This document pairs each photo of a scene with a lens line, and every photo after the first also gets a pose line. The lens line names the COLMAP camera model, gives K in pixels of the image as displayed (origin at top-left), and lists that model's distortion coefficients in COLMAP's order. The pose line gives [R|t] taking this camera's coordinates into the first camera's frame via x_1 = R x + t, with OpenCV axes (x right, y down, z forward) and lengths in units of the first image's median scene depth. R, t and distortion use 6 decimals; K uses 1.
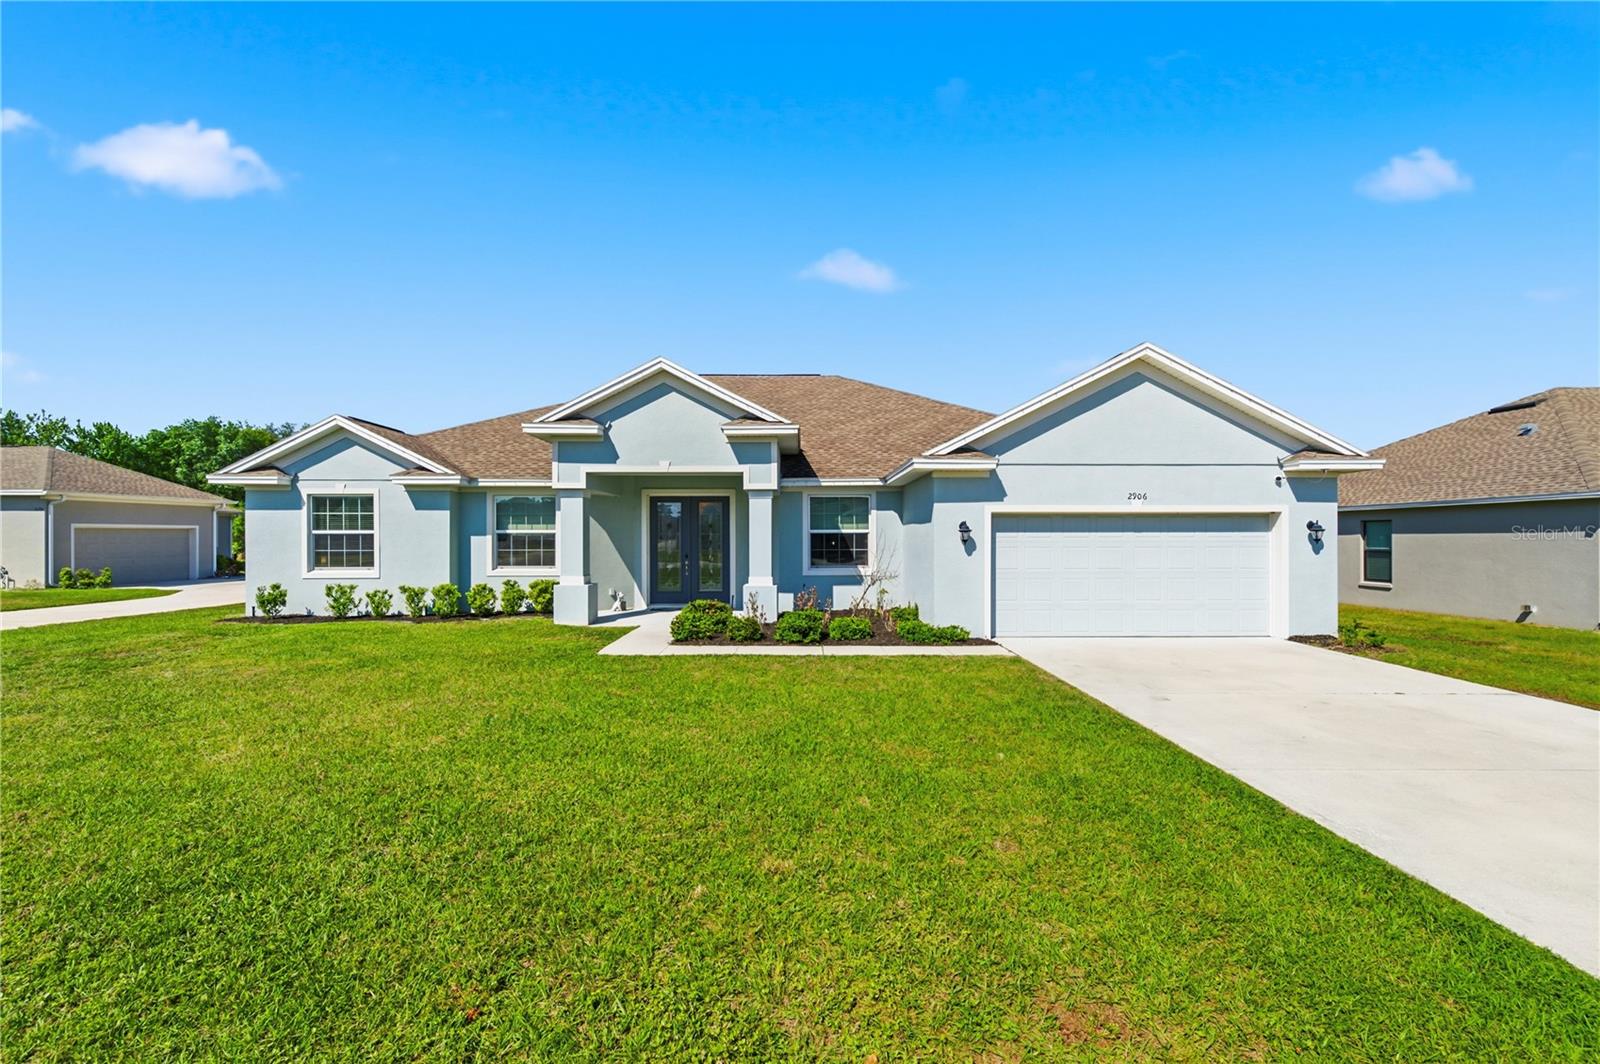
lens RADIAL K [[658.4, 0, 798.5], [0, 658.4, 528.8], [0, 0, 1]] dist [-0.002559, 0.001242]
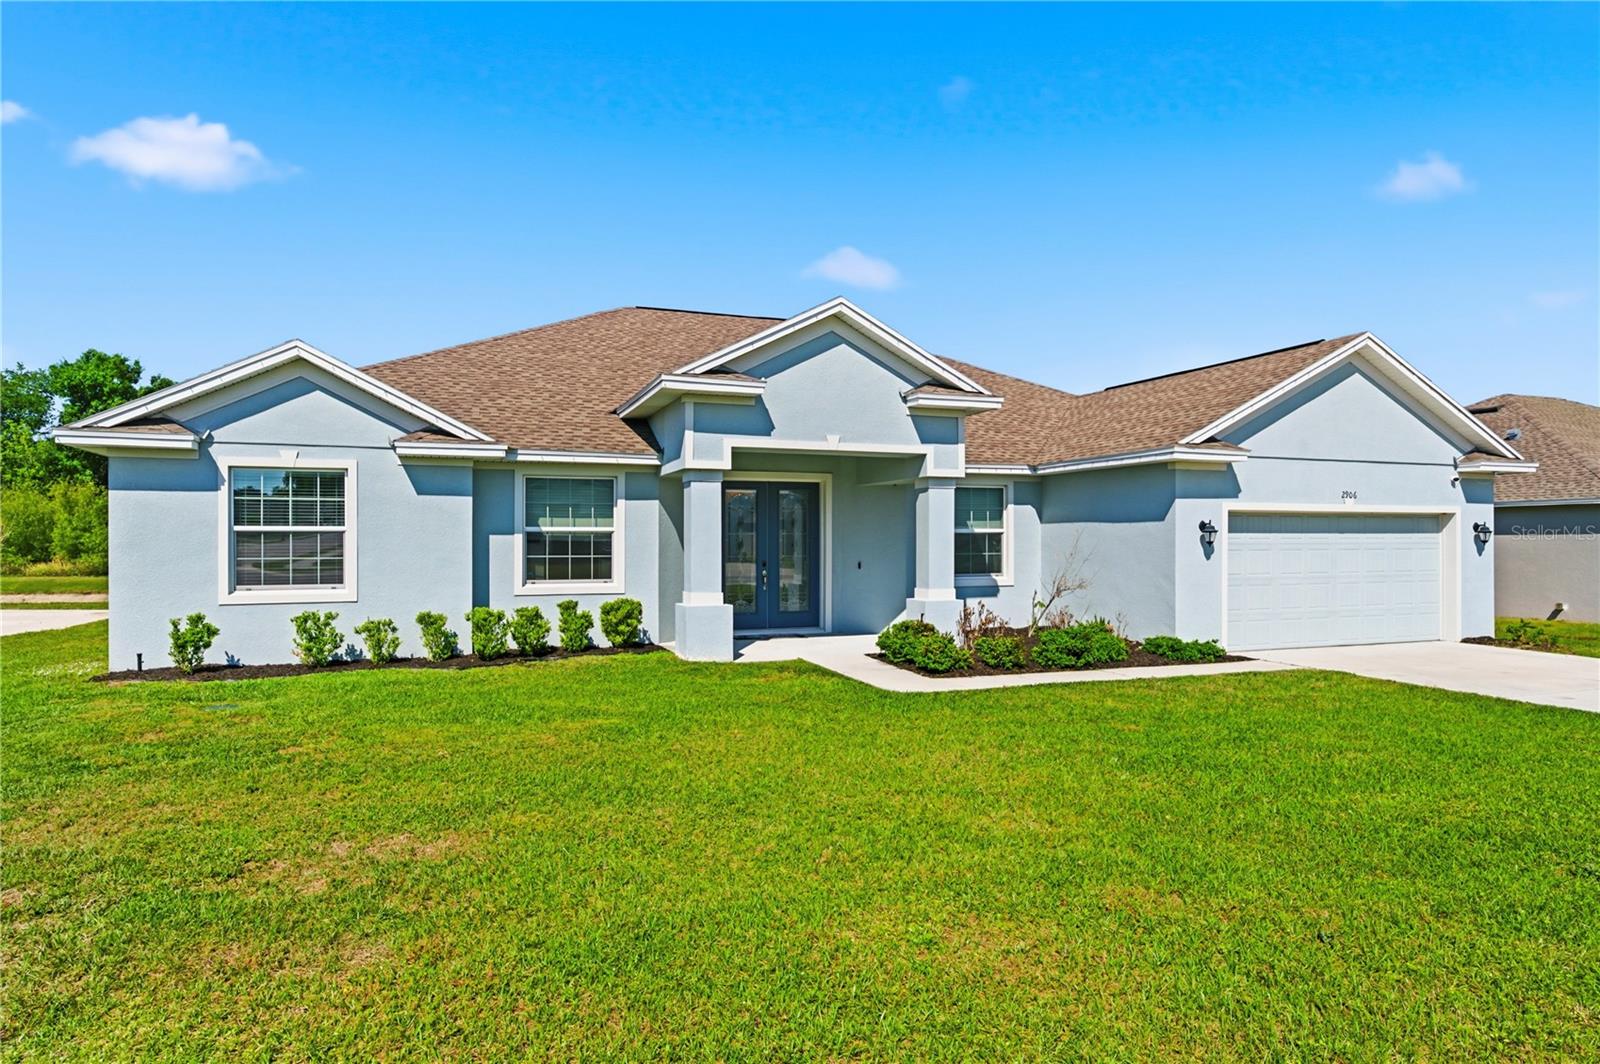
lens RADIAL K [[938.7, 0, 800.5], [0, 938.7, 523.1], [0, 0, 1]] dist [-0.020834, -0.001254]
pose [[0.942963, 0.006797, 0.332827, -0.539336], [-0.005332, 0.999972, -0.005313, 0.001746], [-0.332853, 0.003236, 0.942973, 0.009700]]
